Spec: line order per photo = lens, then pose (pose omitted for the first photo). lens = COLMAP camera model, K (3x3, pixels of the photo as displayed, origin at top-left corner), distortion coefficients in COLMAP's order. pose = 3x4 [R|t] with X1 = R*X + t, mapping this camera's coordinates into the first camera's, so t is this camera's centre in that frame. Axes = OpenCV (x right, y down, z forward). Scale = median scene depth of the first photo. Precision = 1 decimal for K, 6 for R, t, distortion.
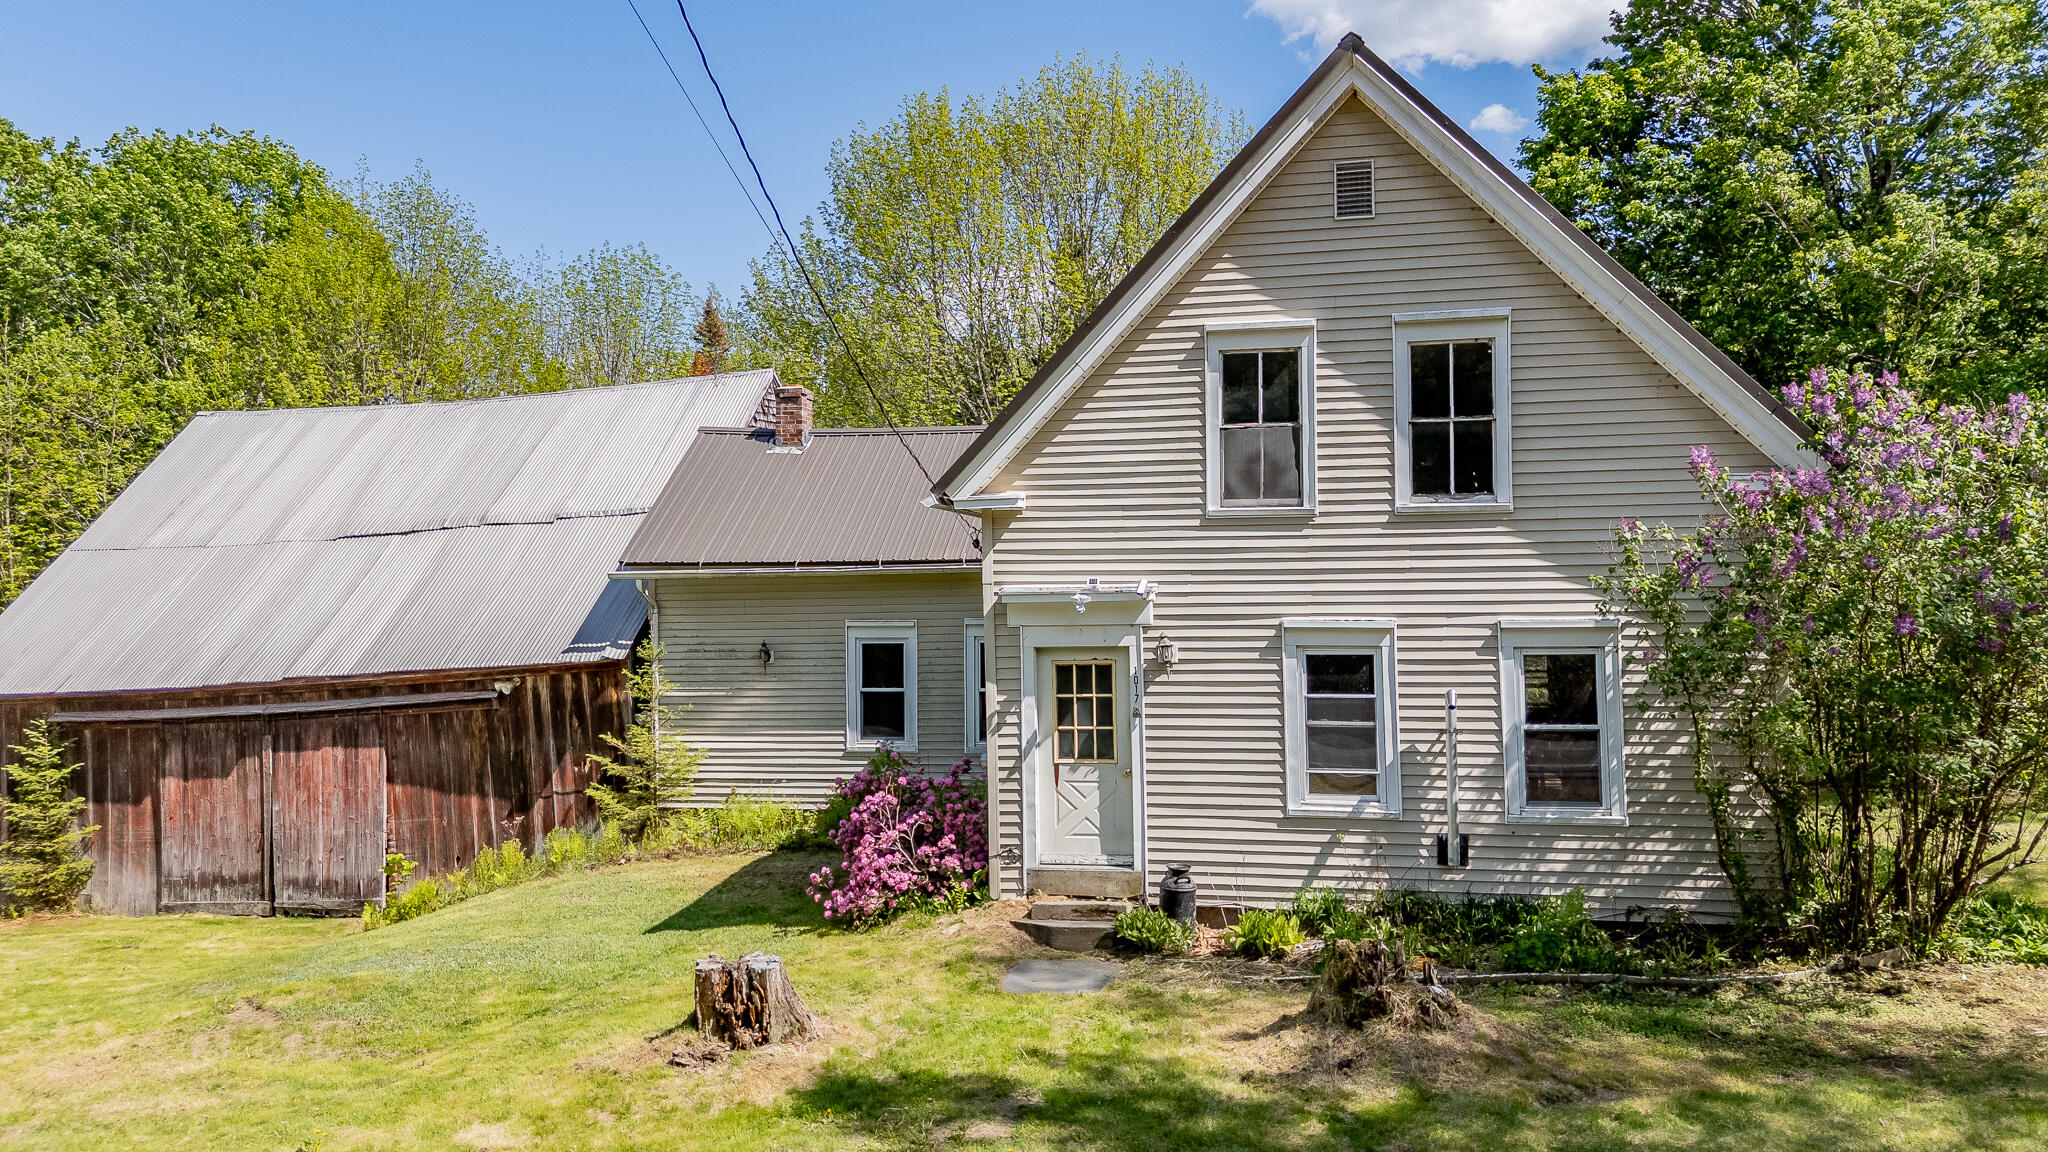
lens RADIAL K [[1495.7, 0, 1024.0], [0, 1495.7, 576.0], [0, 0, 1]] dist [0.093226, -0.093130]
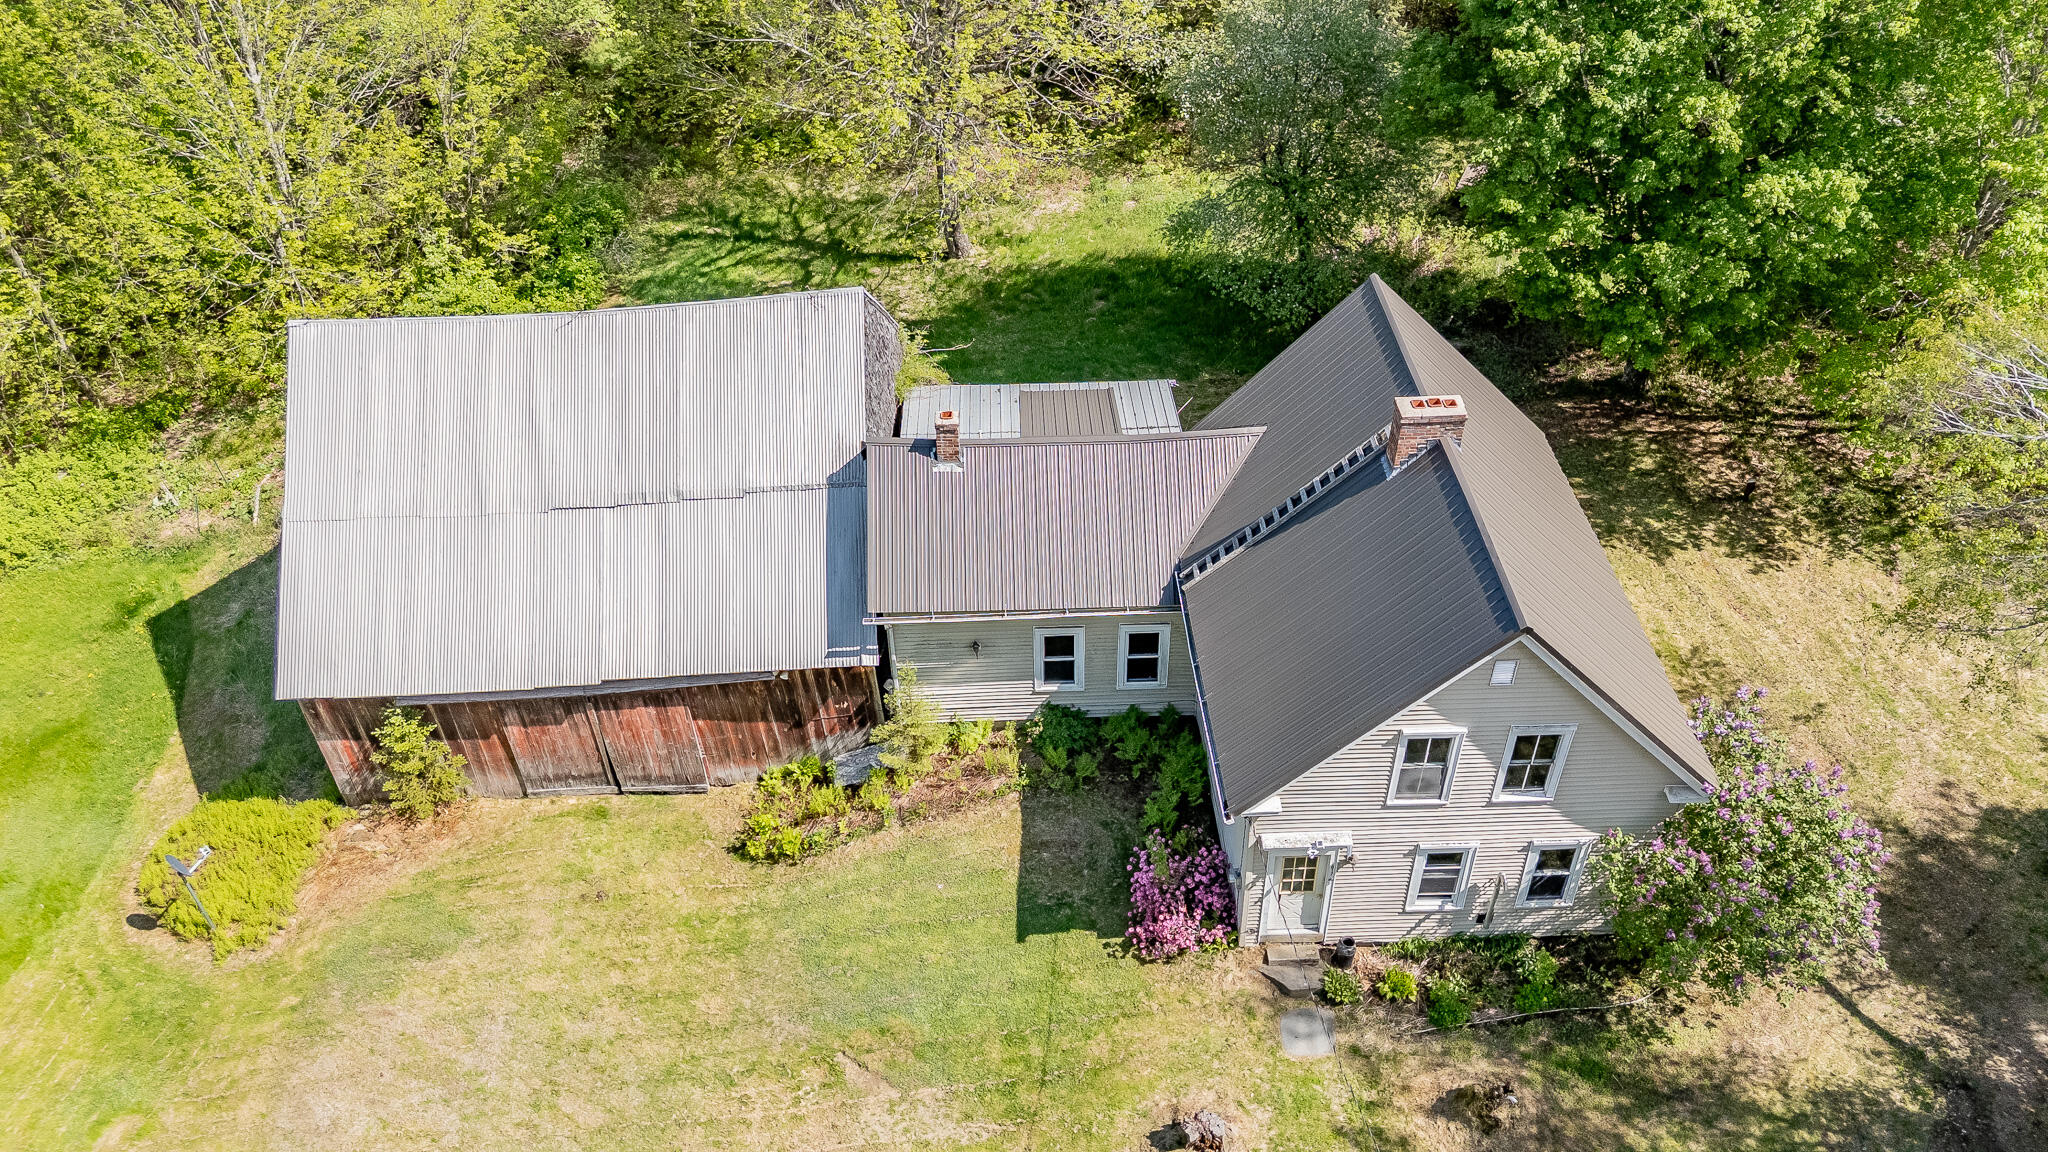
lens RADIAL K [[1495.7, 0, 1024.0], [0, 1495.7, 576.0], [0, 0, 1]] dist [0.093226, -0.093130]
pose [[0.970042, -0.160249, 0.182588, -0.547337], [0.001349, 0.755130, 0.655574, -1.352016], [-0.242933, -0.635688, 0.732724, -0.009150]]
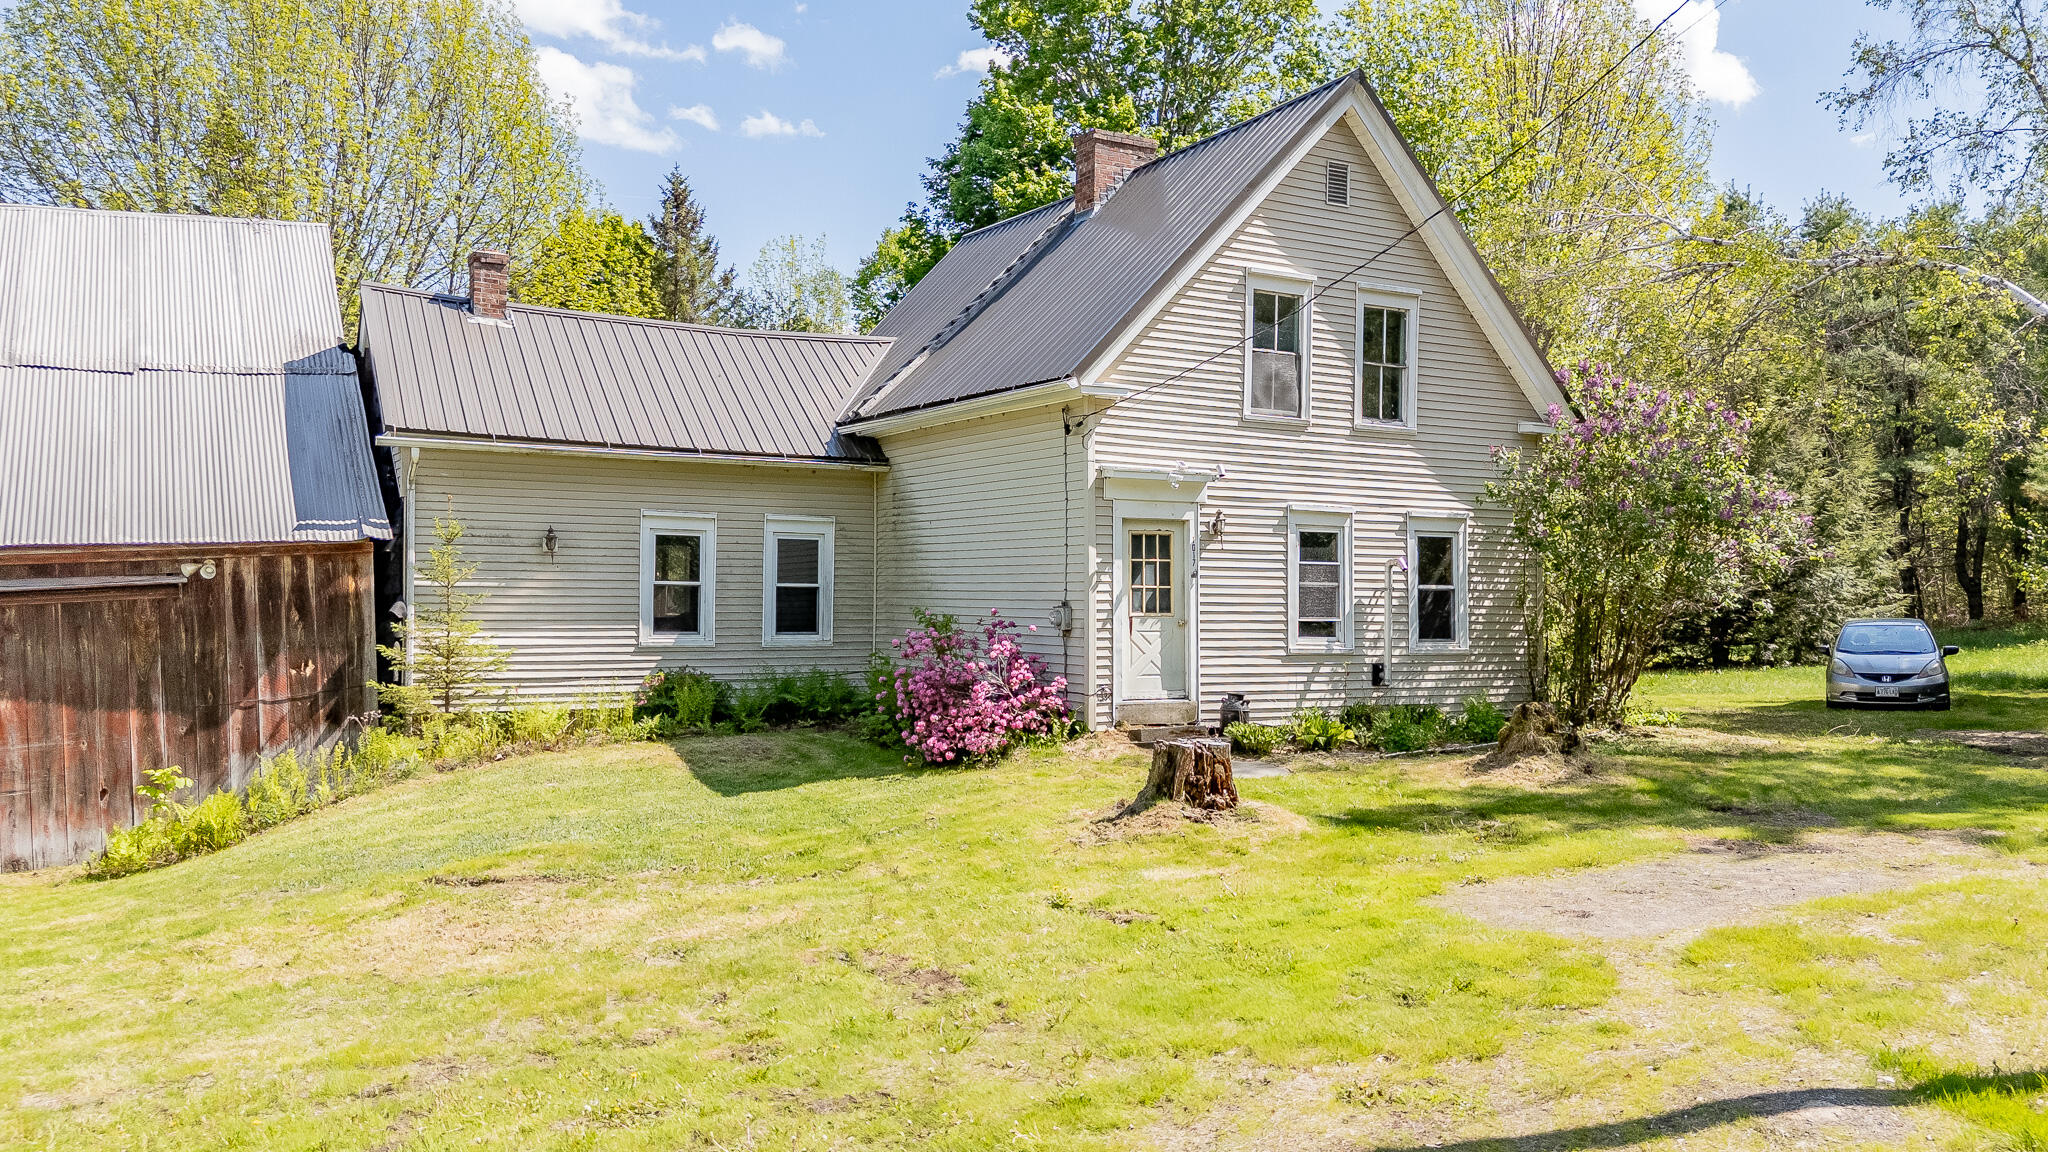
lens RADIAL K [[1562.4, 0, 1024.2], [0, 1562.4, 588.6], [0, 0, 1]] dist [0.112903, -0.131177]
pose [[0.749349, 0.025047, 0.661701, -0.863357], [-0.030127, 0.999539, -0.003717, 0.110431], [-0.661490, -0.017150, 0.749758, 0.126644]]
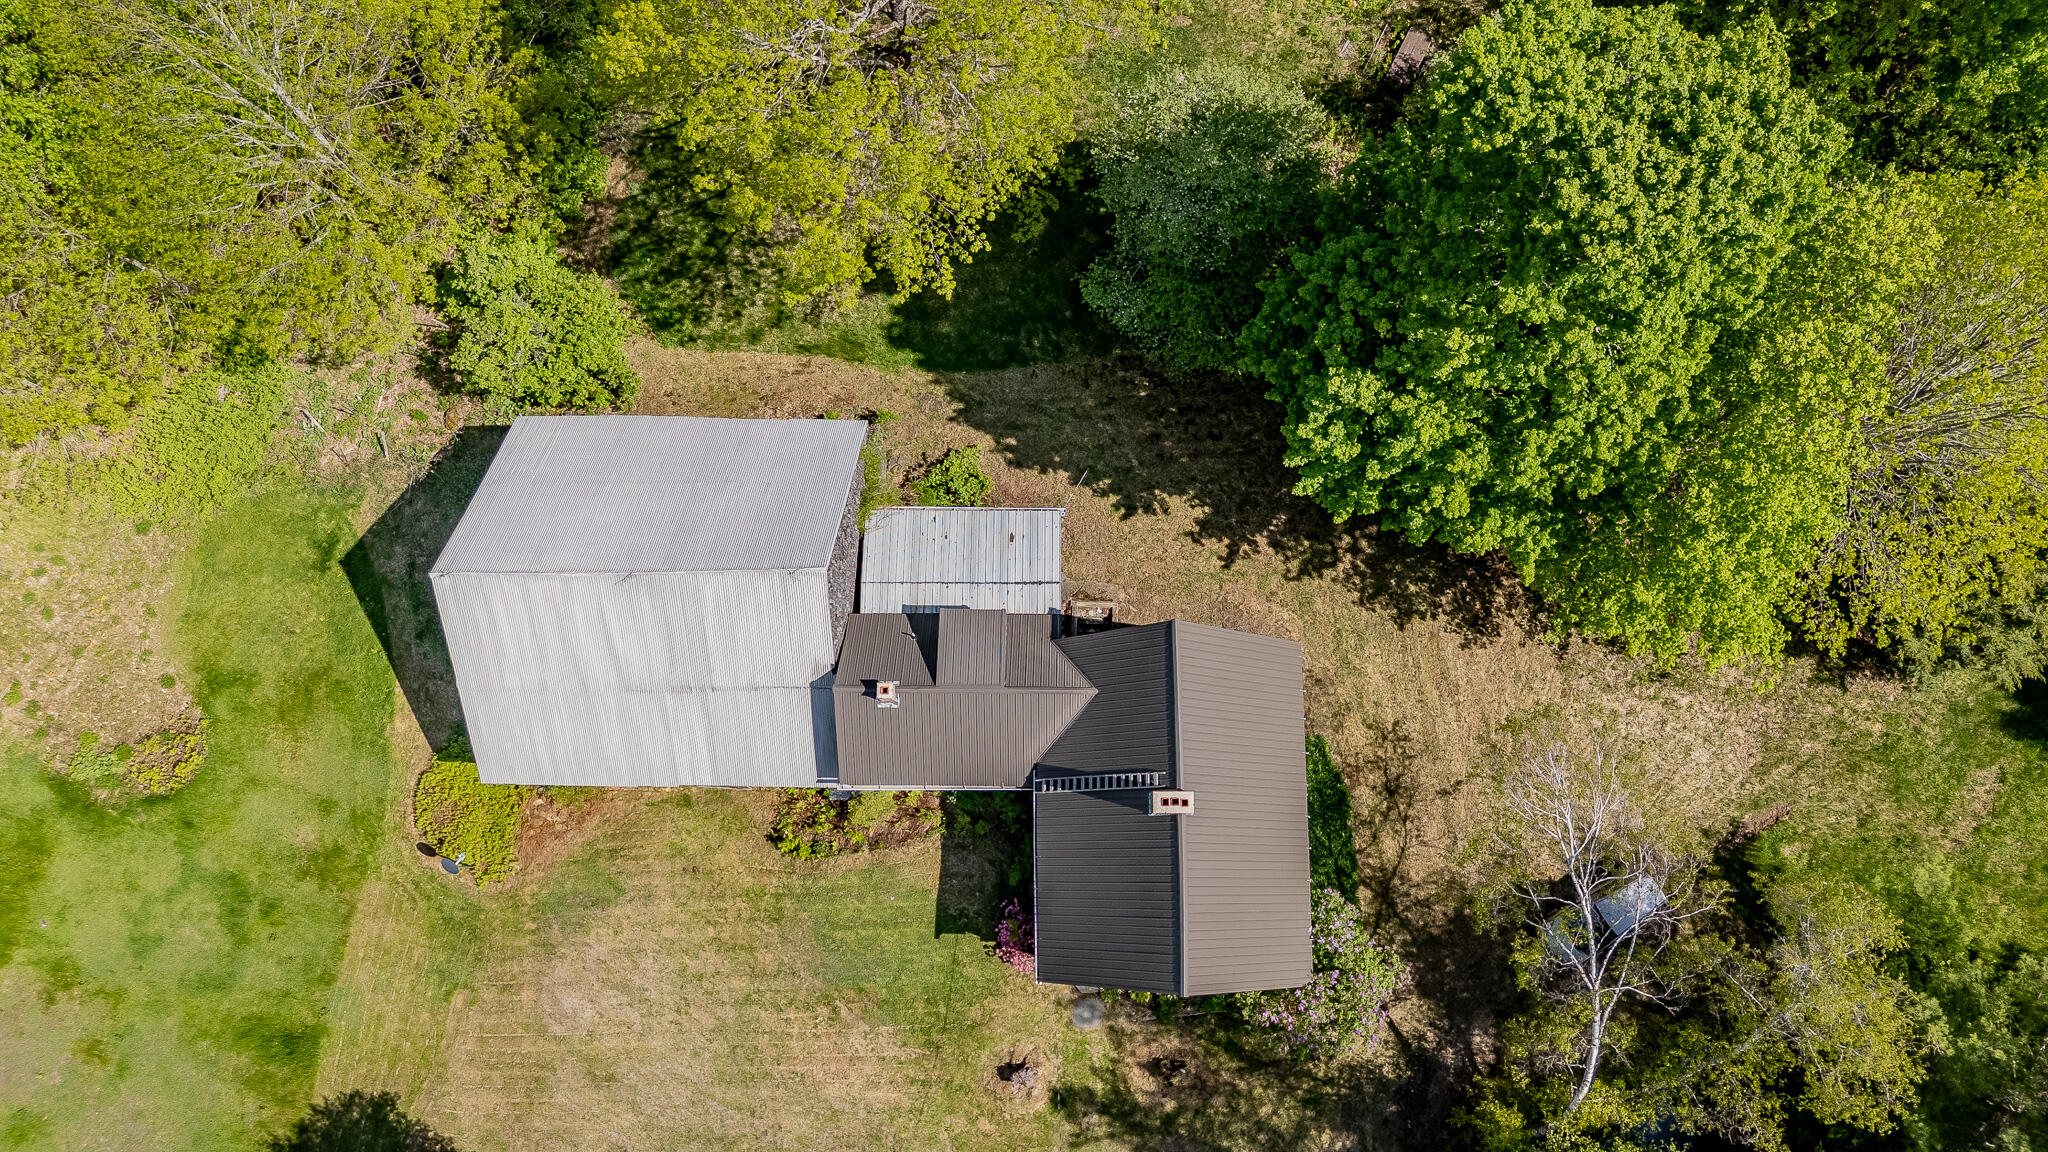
lens RADIAL K [[1495.7, 0, 1024.0], [0, 1495.7, 576.0], [0, 0, 1]] dist [0.093226, -0.093130]
pose [[0.978861, -0.203588, 0.019589, 0.016710], [0.018740, 0.184653, 0.982625, -3.215846], [-0.203668, -0.961486, 0.184565, 1.227047]]
